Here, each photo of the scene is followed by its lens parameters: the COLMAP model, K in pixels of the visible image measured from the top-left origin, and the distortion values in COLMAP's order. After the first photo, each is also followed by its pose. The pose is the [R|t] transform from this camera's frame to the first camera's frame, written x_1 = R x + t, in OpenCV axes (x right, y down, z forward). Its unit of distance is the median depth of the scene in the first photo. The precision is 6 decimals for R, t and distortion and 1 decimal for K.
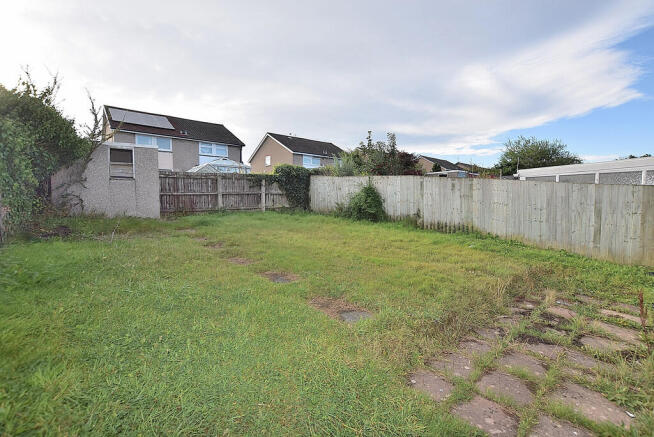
lens RADIAL K [[297.4, 0, 329.2], [0, 297.4, 217.8], [0, 0, 1]] dist [-0.017991, -0.000198]
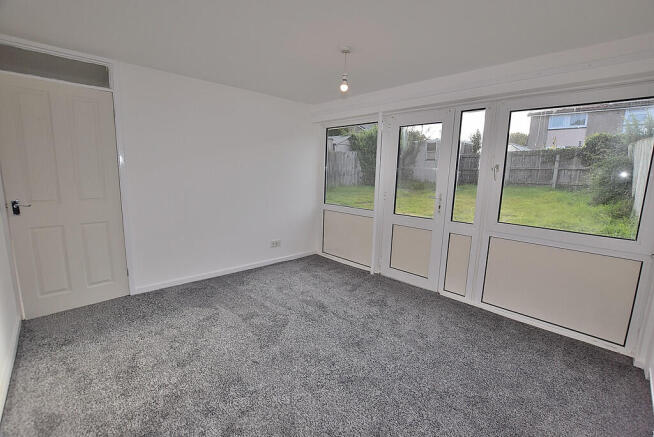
lens RADIAL K [[297.4, 0, 326.3], [0, 297.4, 219.7], [0, 0, 1]] dist [-0.017991, -0.000198]
pose [[-0.004887, 0.162284, -0.986732, 0.764056], [-0.083453, 0.983235, 0.162123, -0.012081], [0.996500, 0.083138, 0.008738, 0.252579]]
